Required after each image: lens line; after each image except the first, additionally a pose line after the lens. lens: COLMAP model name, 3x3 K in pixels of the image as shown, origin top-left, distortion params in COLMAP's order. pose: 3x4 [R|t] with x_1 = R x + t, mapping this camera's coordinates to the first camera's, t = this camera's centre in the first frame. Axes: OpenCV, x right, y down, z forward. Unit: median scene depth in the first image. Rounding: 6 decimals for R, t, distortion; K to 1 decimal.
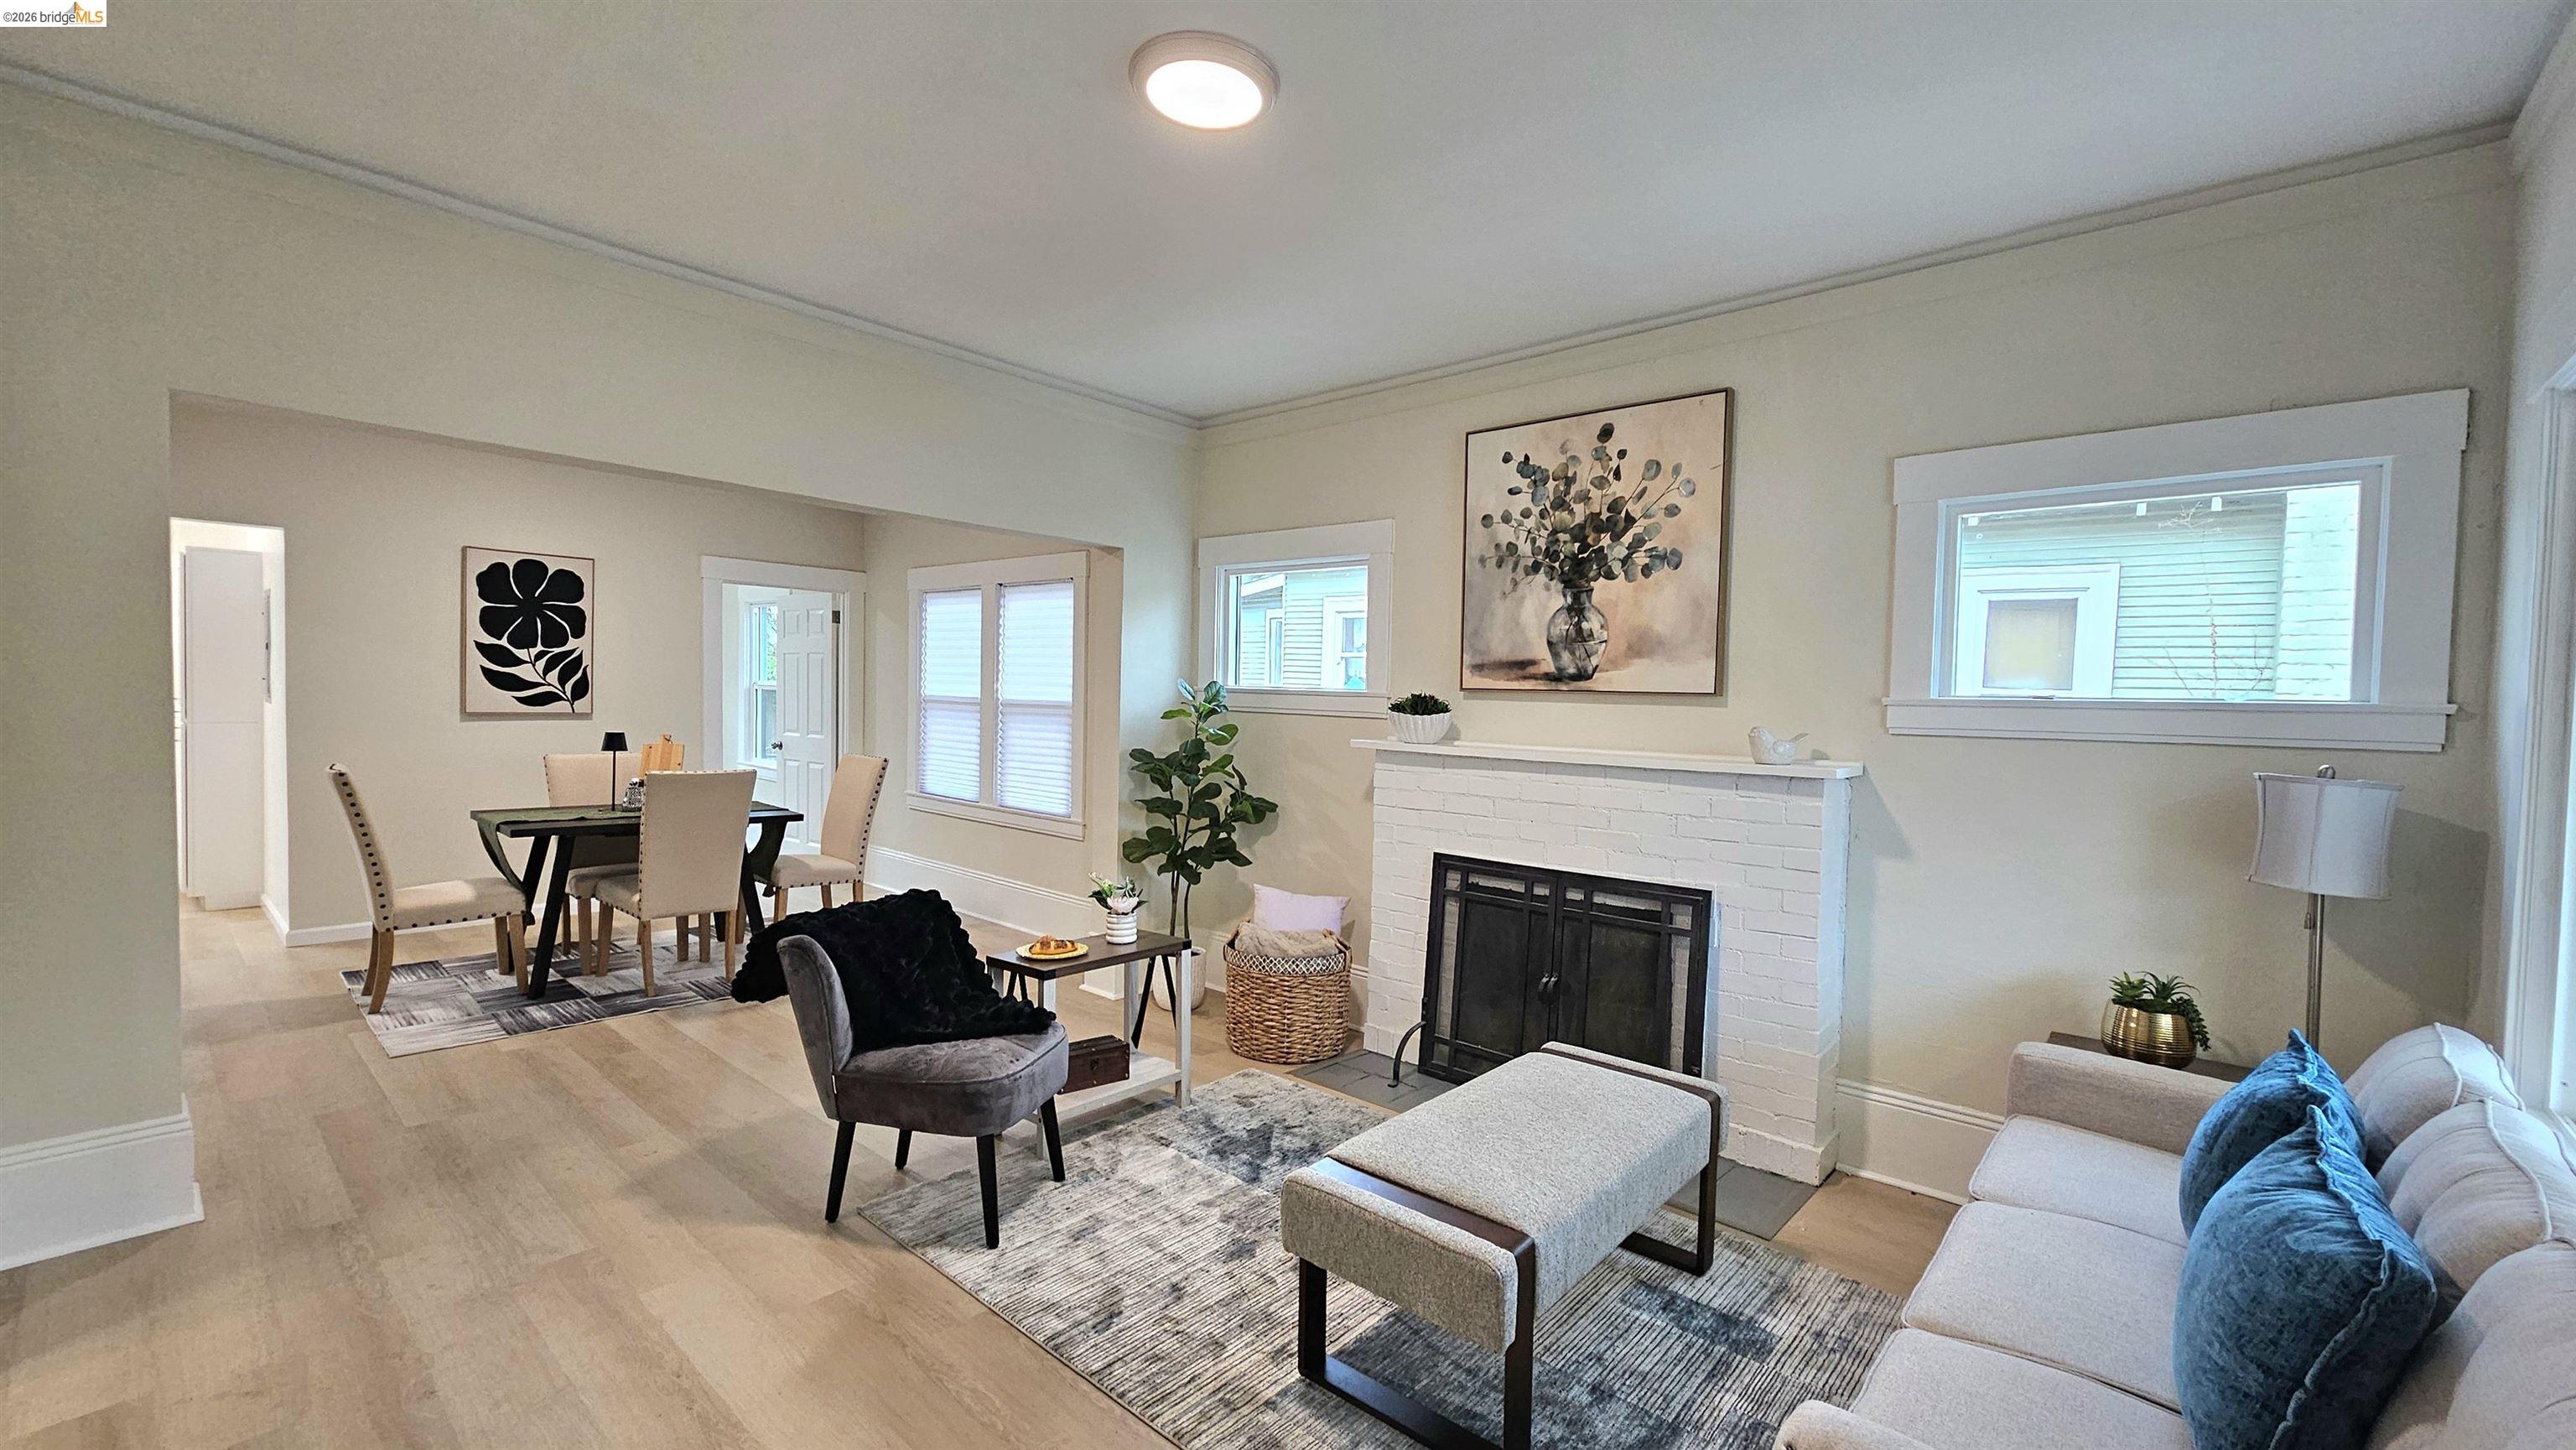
lens RADIAL K [[1026.2, 0, 1296.5], [0, 1026.2, 731.7], [0, 0, 1]] dist [-0.001337, 0.000112]
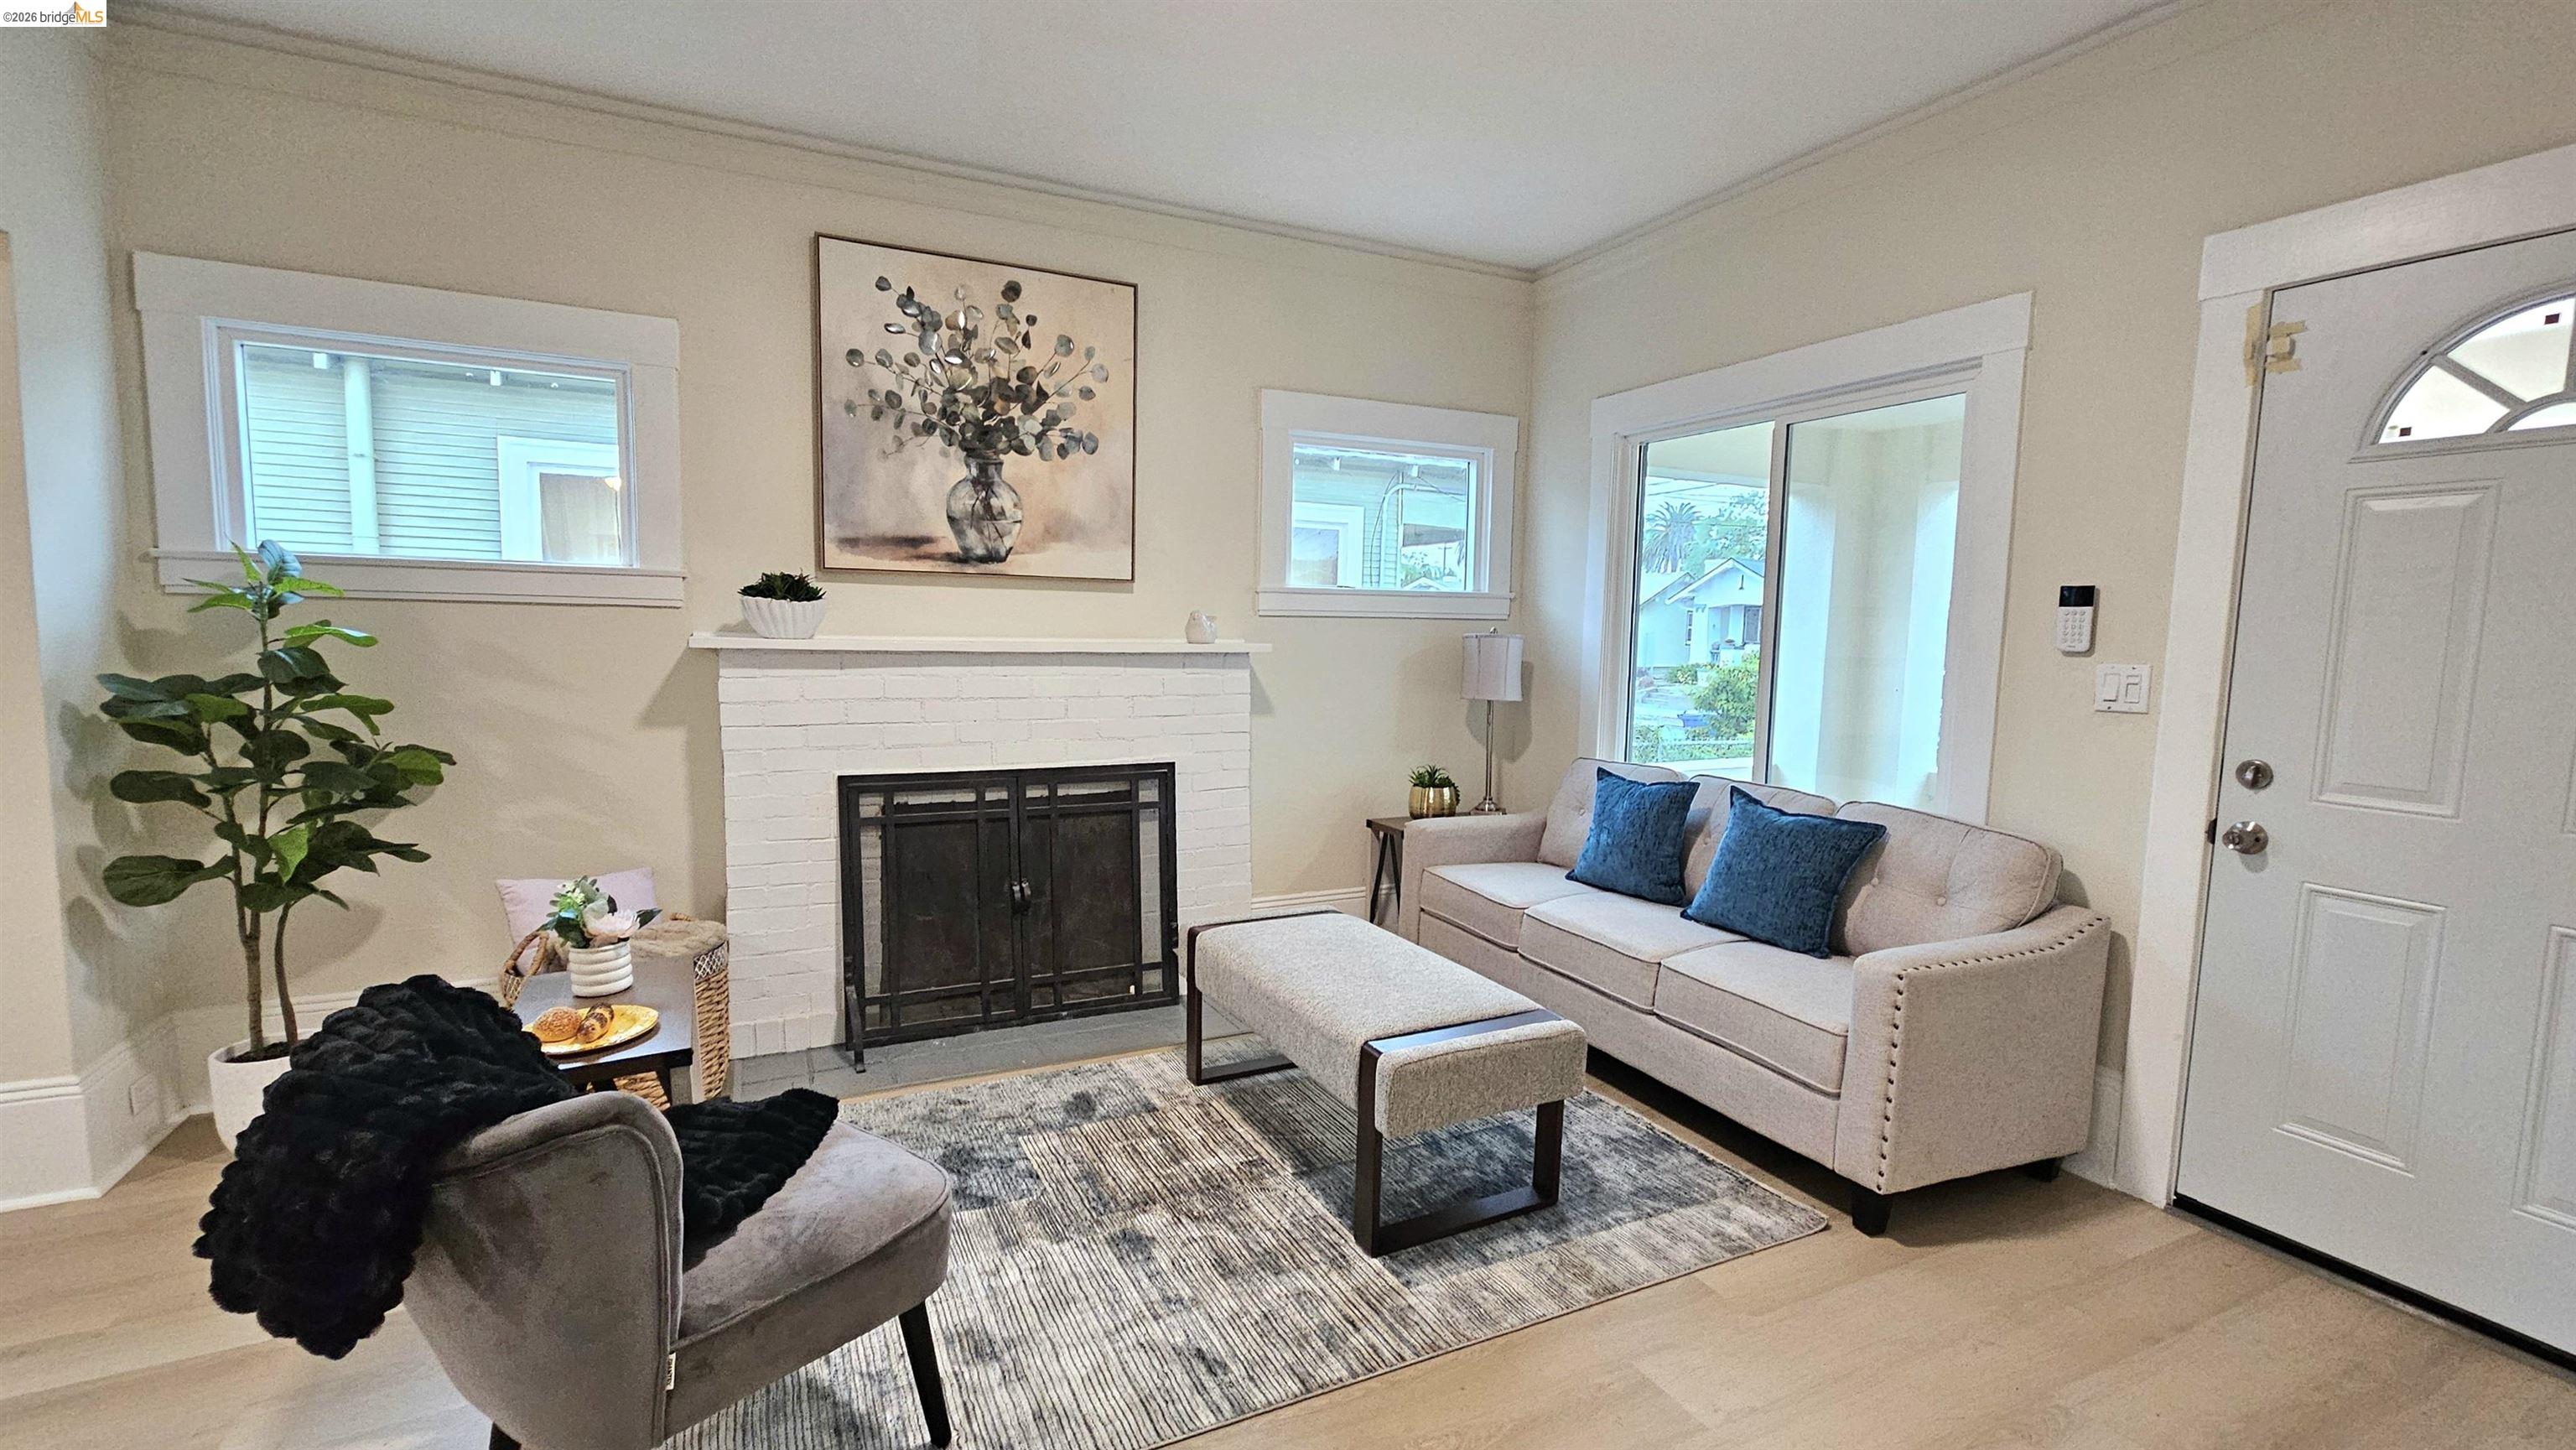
lens RADIAL K [[1108.0, 0, 1288.0], [0, 1108.0, 725.0], [0, 0, 1]] dist [0.000363, 0.000789]
pose [[0.389679, -0.106895, 0.914726, -0.538493], [0.018463, 0.993948, 0.108288, -0.008383], [-0.920766, -0.025309, 0.389294, 0.369248]]
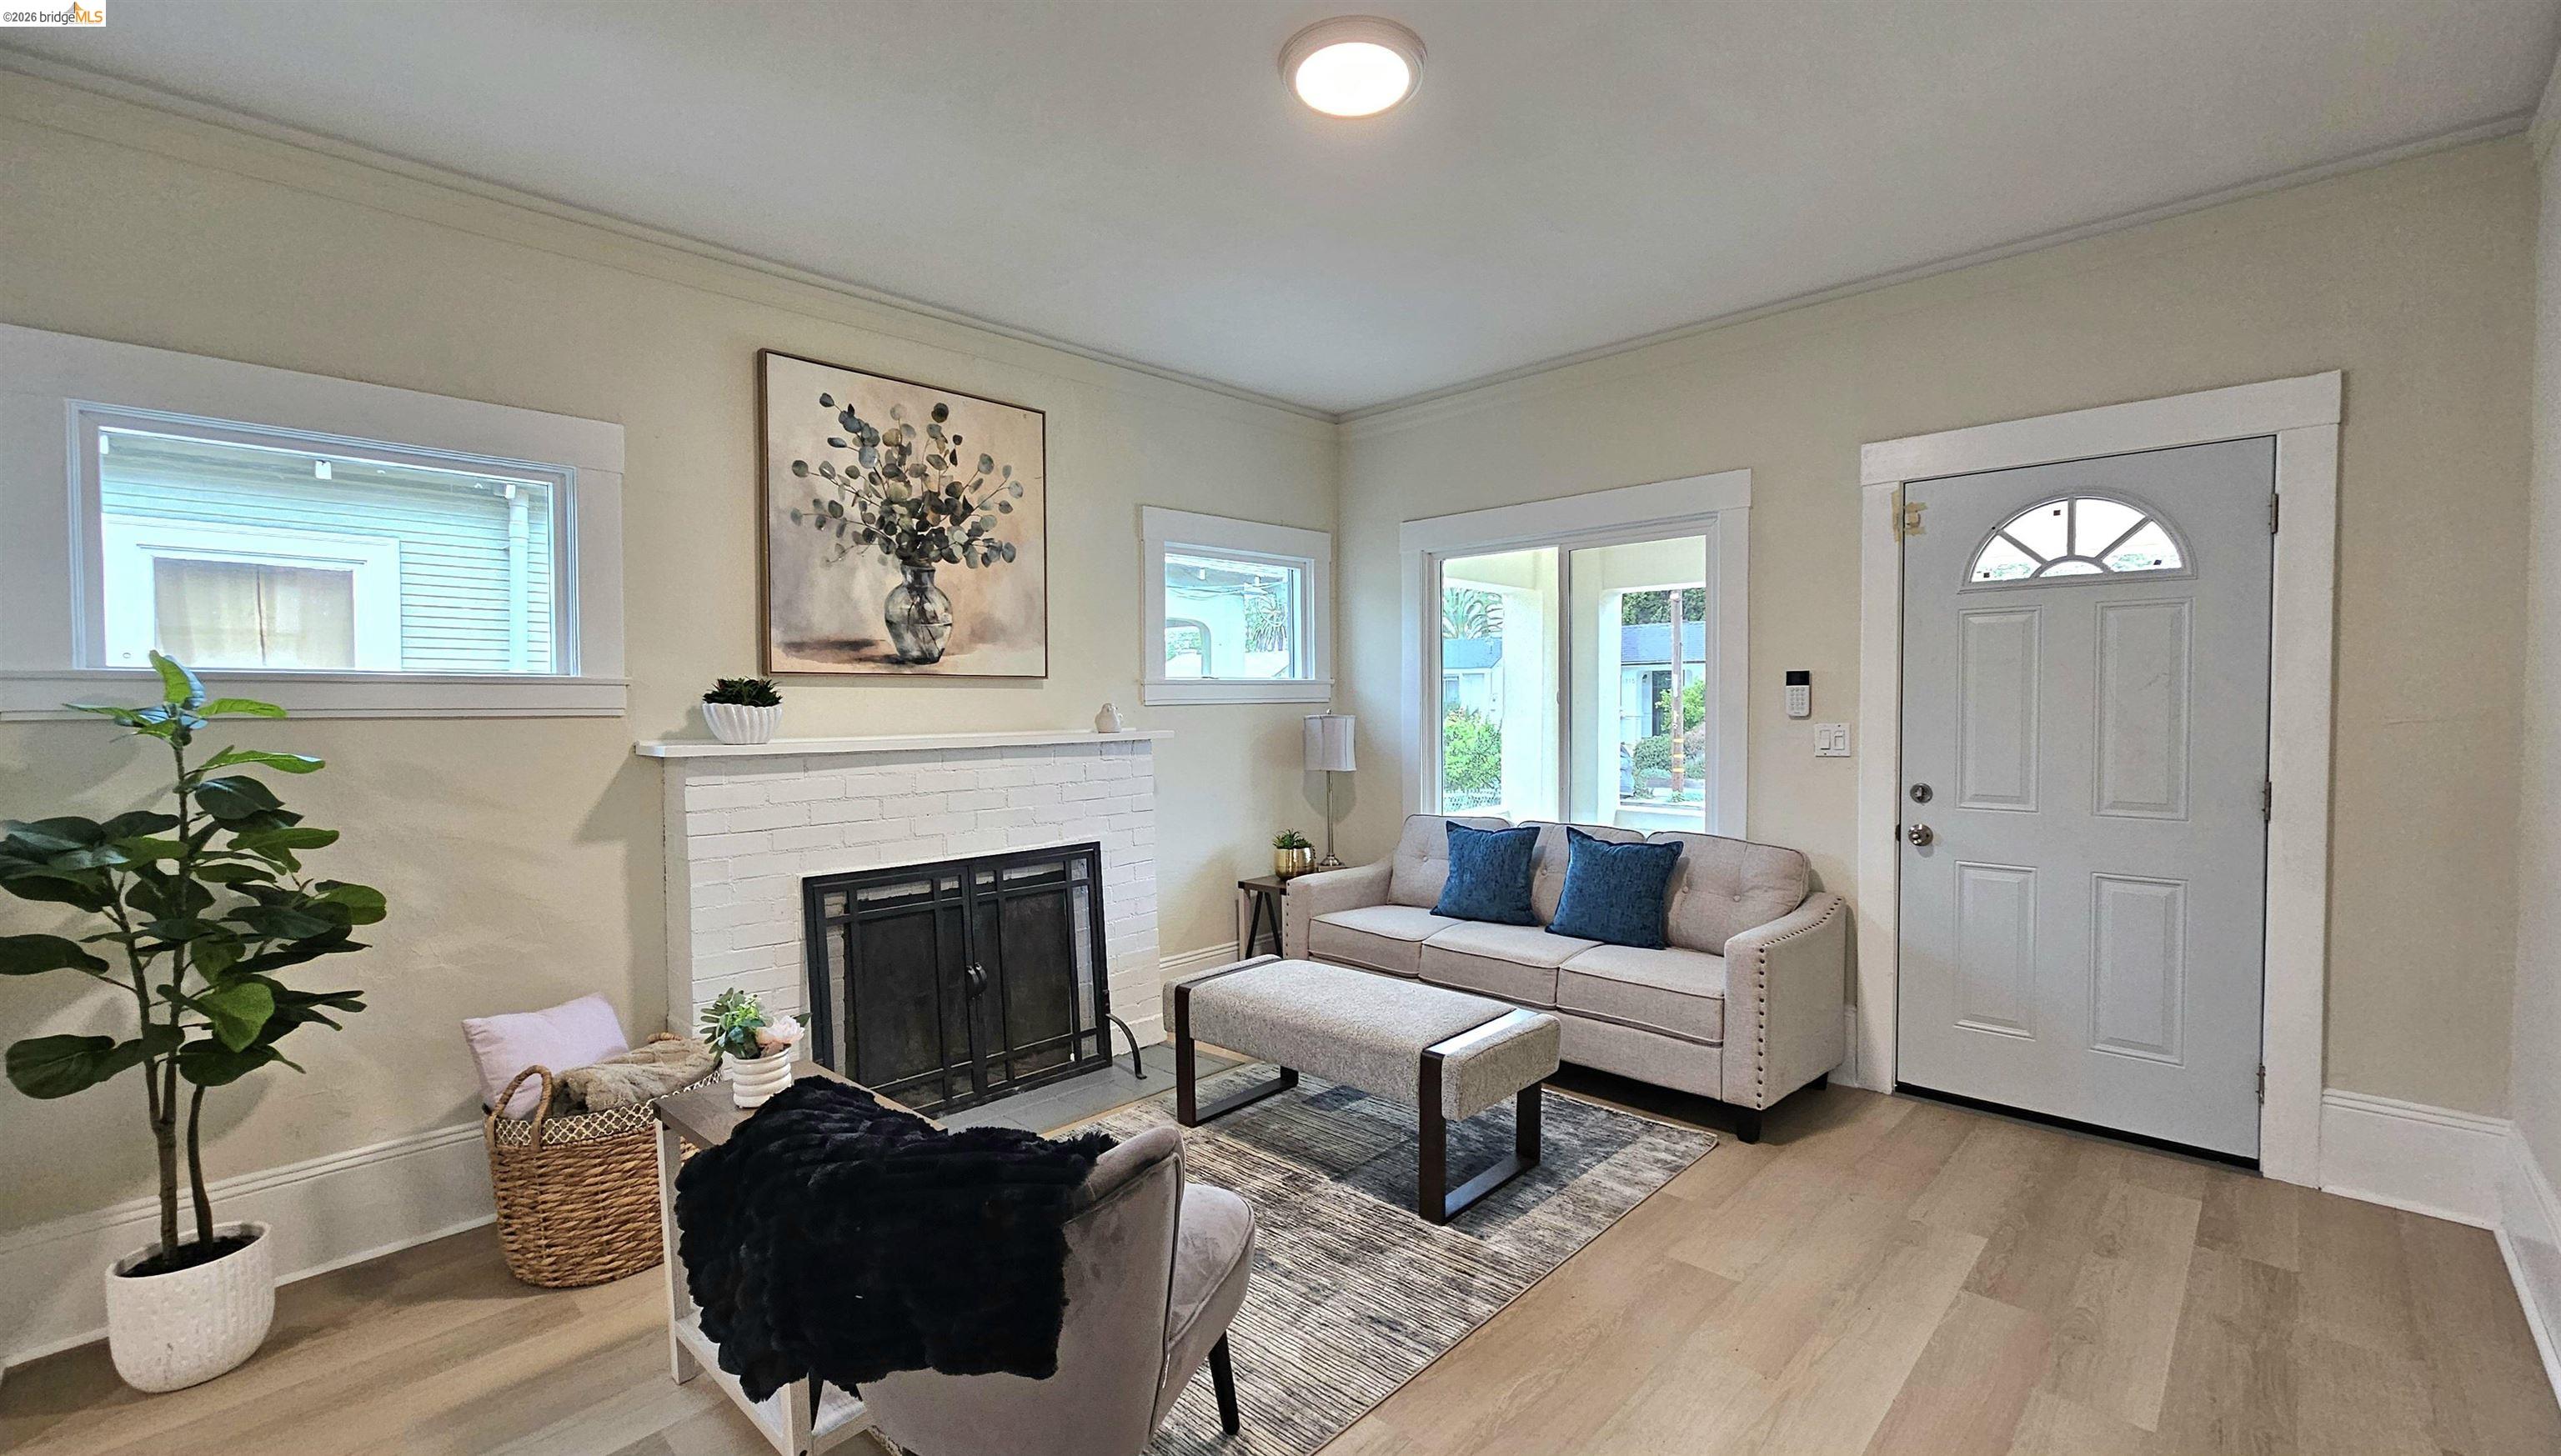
lens RADIAL K [[1062.1, 0, 1280.5], [0, 1062.1, 728.0], [0, 0, 1]] dist [0.001183, 0.000181]
pose [[0.053479, -0.055640, 0.997018, -0.700618], [0.039148, 0.997796, 0.053584, -0.030195], [-0.997801, 0.036165, 0.055539, 0.615509]]
